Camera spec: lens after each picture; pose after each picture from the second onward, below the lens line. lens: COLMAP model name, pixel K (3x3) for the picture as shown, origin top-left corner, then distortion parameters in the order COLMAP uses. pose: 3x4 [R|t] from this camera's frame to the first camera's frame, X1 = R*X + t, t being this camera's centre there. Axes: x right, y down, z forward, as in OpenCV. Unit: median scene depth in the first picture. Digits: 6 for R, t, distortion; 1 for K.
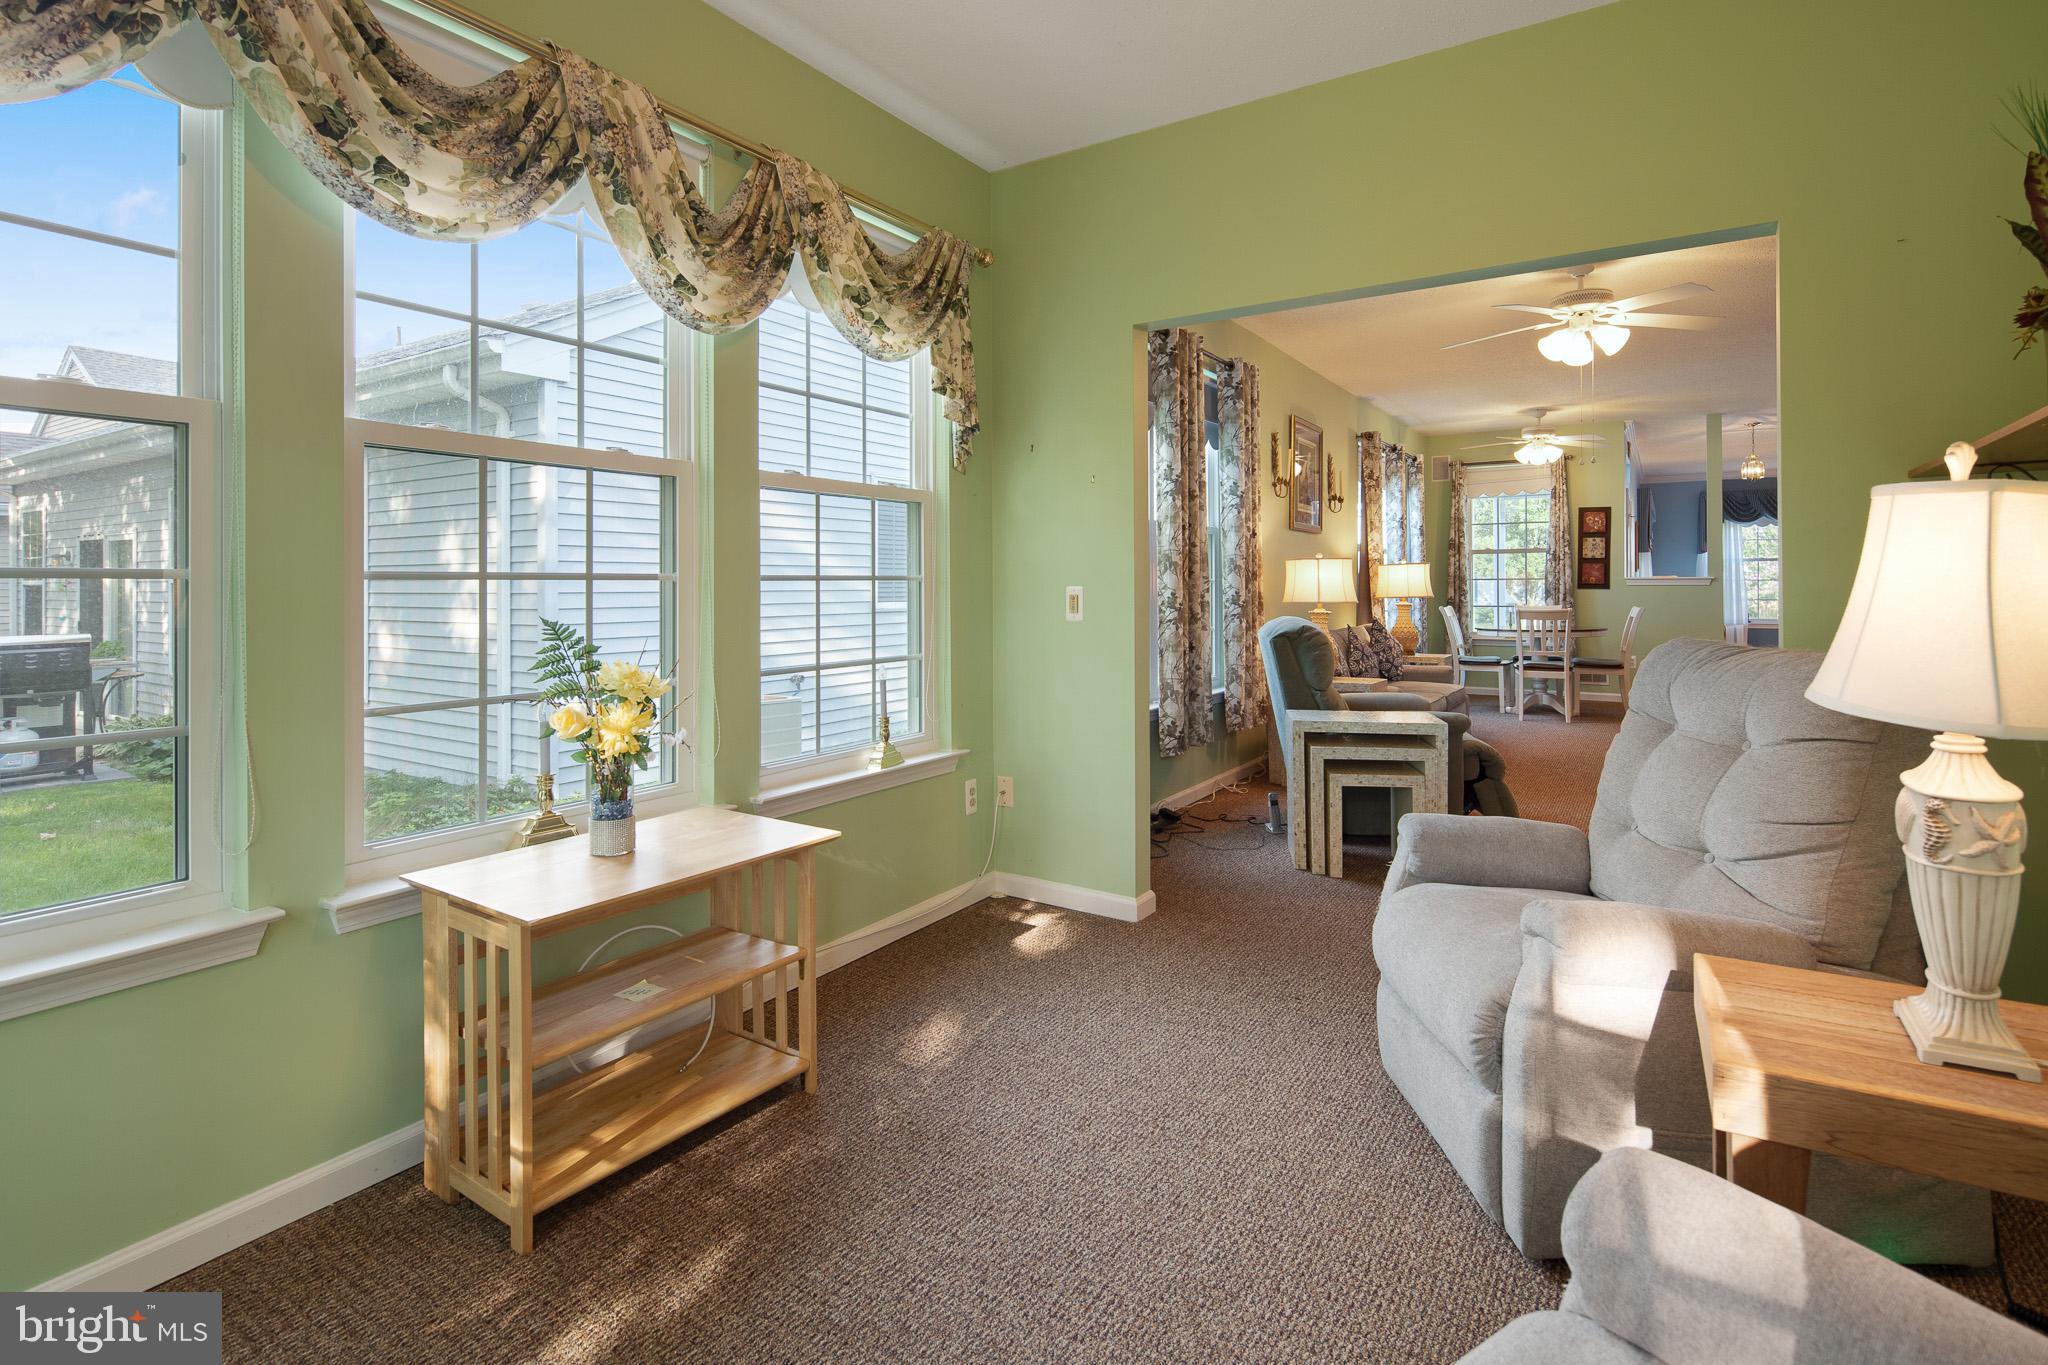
lens RADIAL K [[1019.1, 0, 985.2], [0, 1019.1, 586.1], [0, 0, 1]] dist [-0.003821, -0.002734]
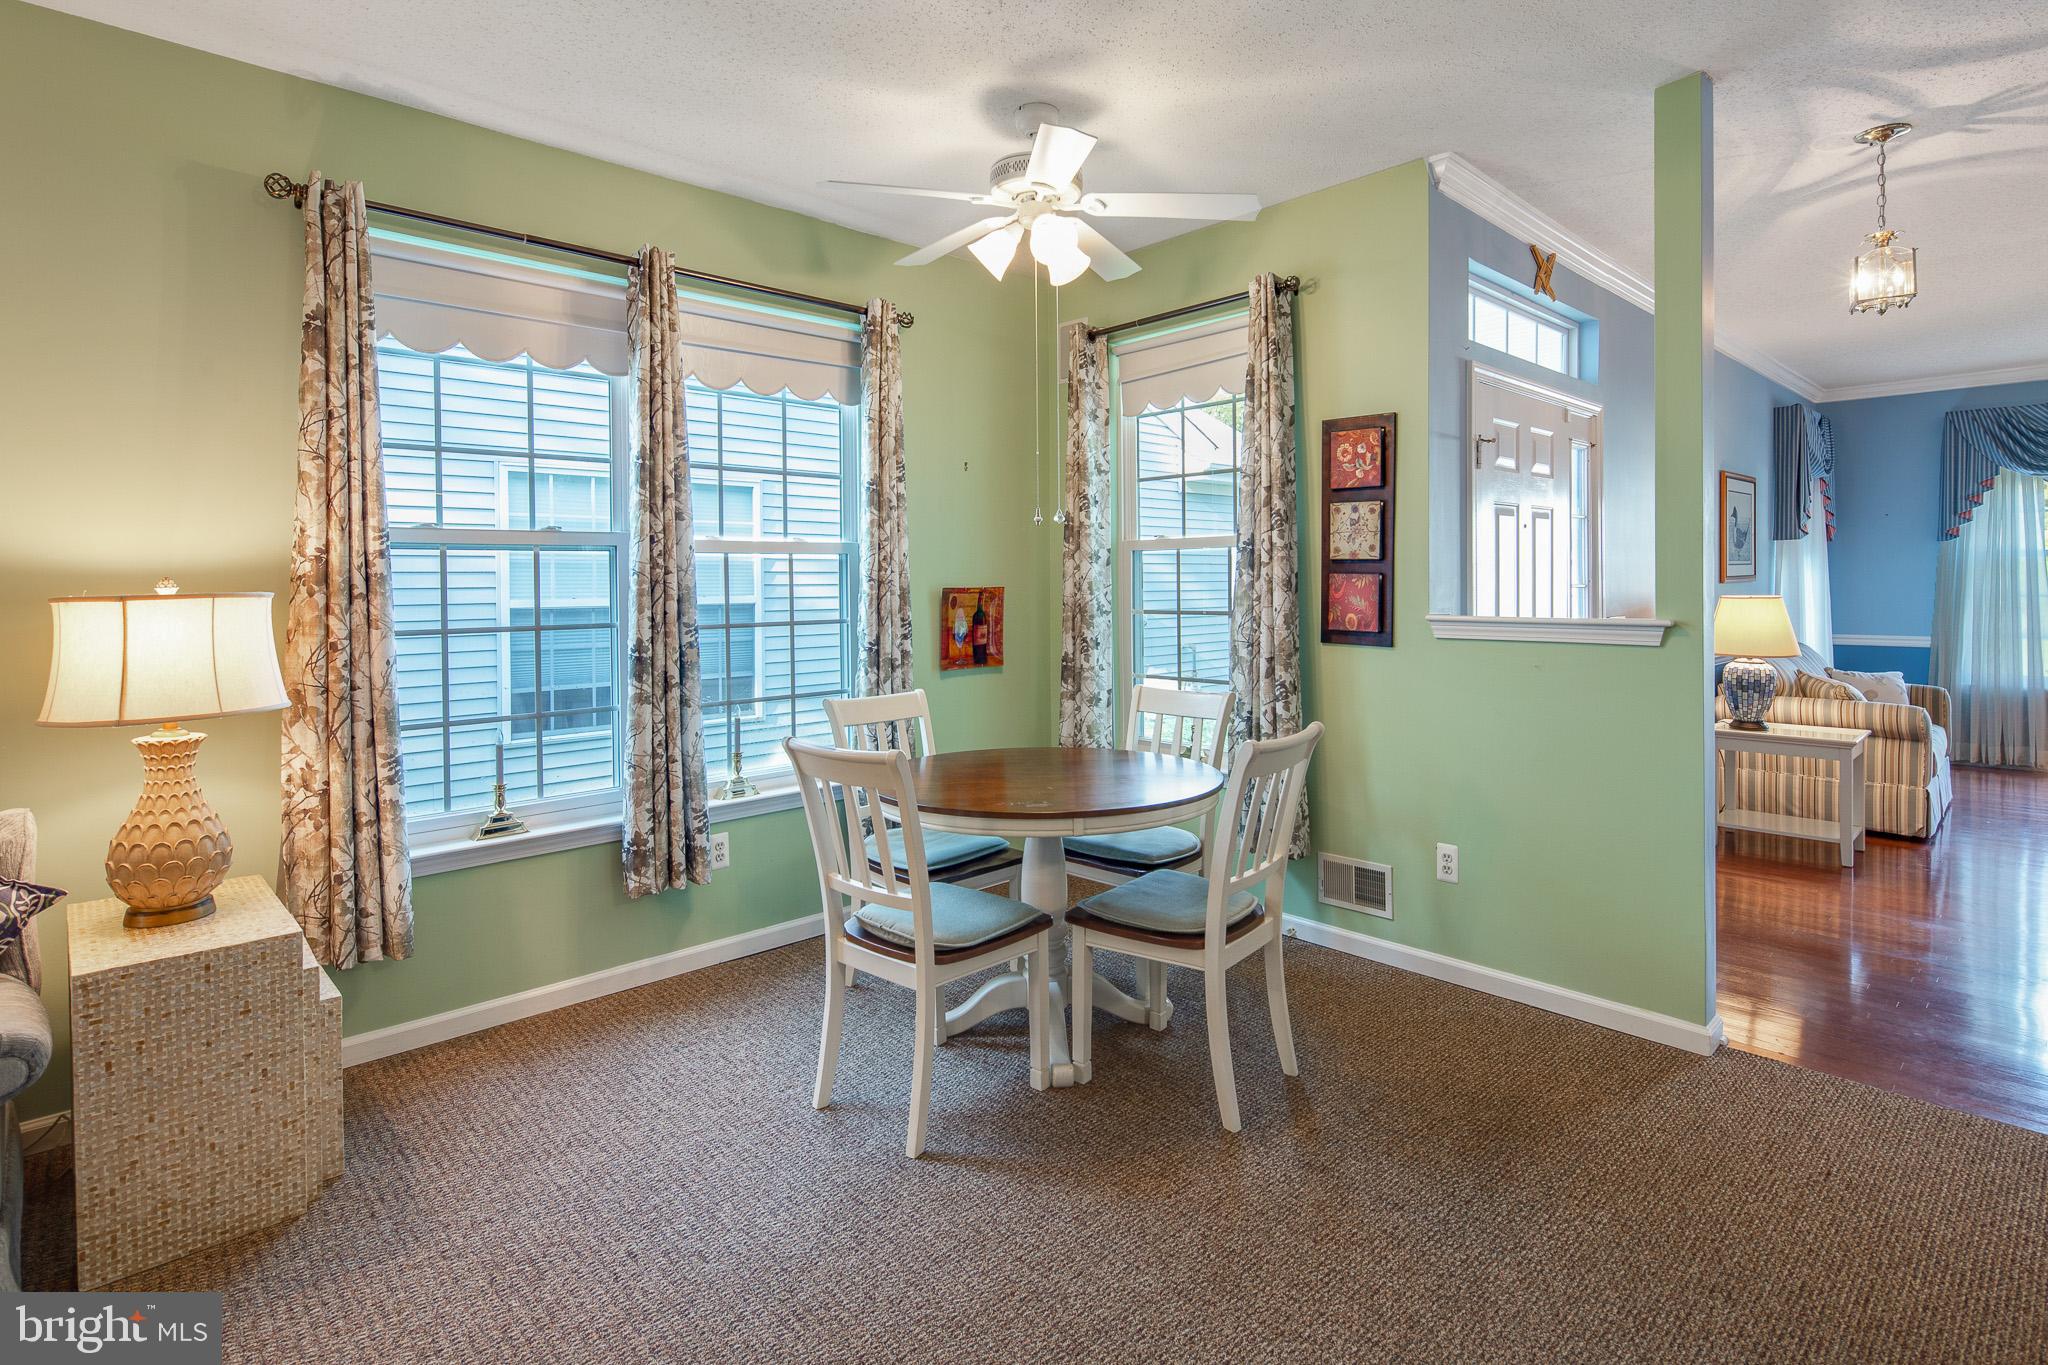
lens RADIAL K [[1019.1, 0, 975.8], [0, 1019.1, 593.8], [0, 0, 1]] dist [-0.003821, -0.002734]
pose [[0.965434, -0.001559, -0.260643, 0.602396], [0.003951, 0.999955, 0.008654, -0.020370], [0.260618, -0.009384, 0.965397, 0.663866]]
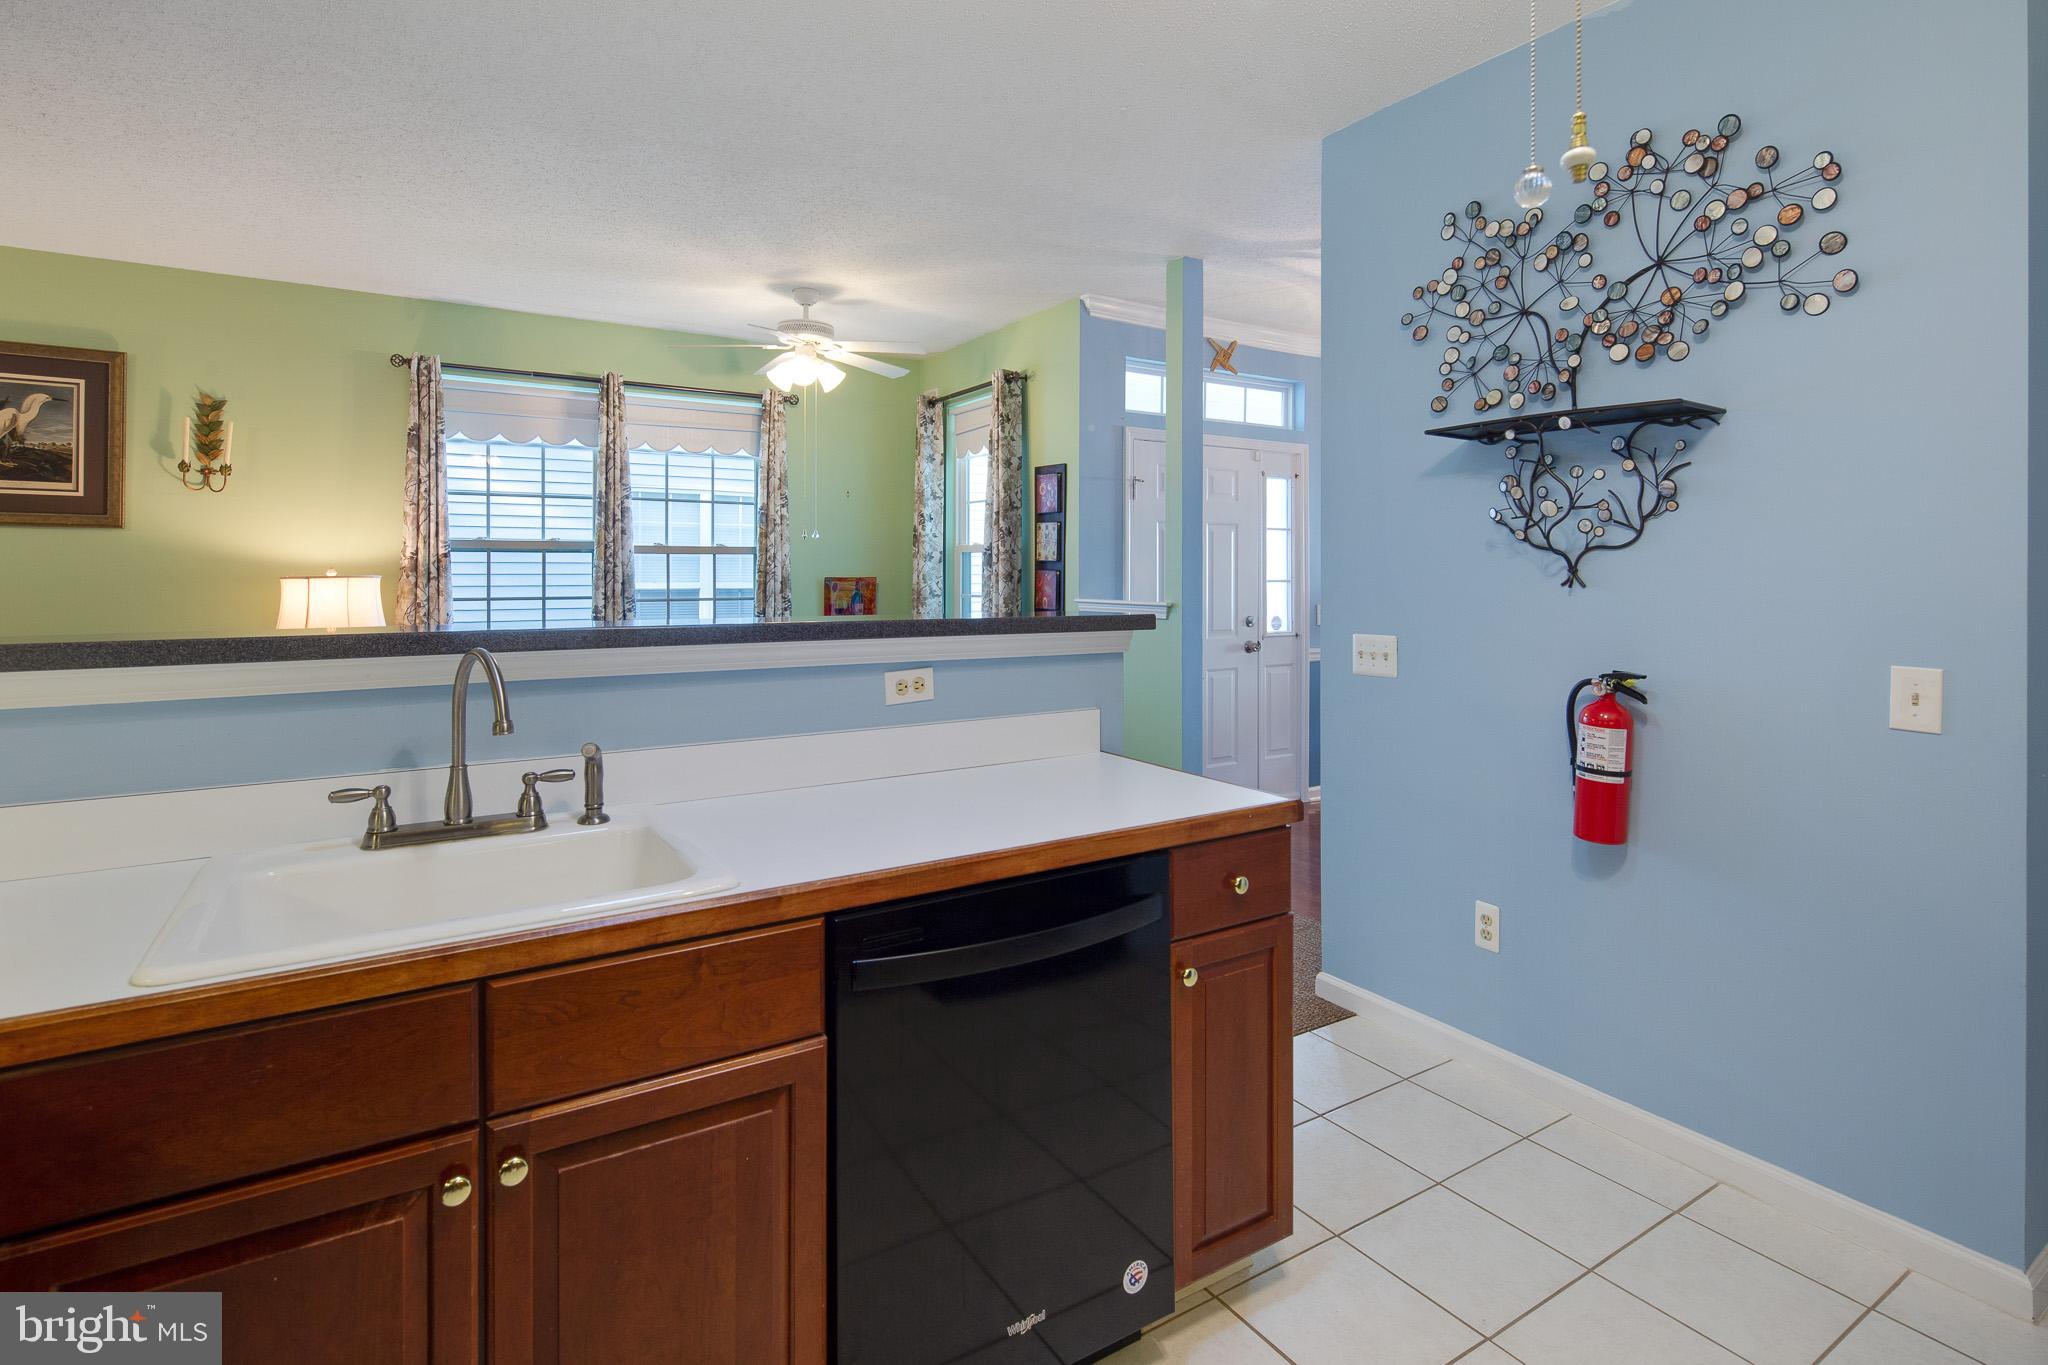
lens RADIAL K [[1019.1, 0, 972.6], [0, 1019.1, 565.2], [0, 0, 1]] dist [-0.003821, -0.002734]
pose [[0.896058, 0.001596, -0.443933, 0.855722], [-0.006140, 0.999942, -0.008798, -0.021736], [0.443894, 0.010609, 0.896017, 0.540541]]
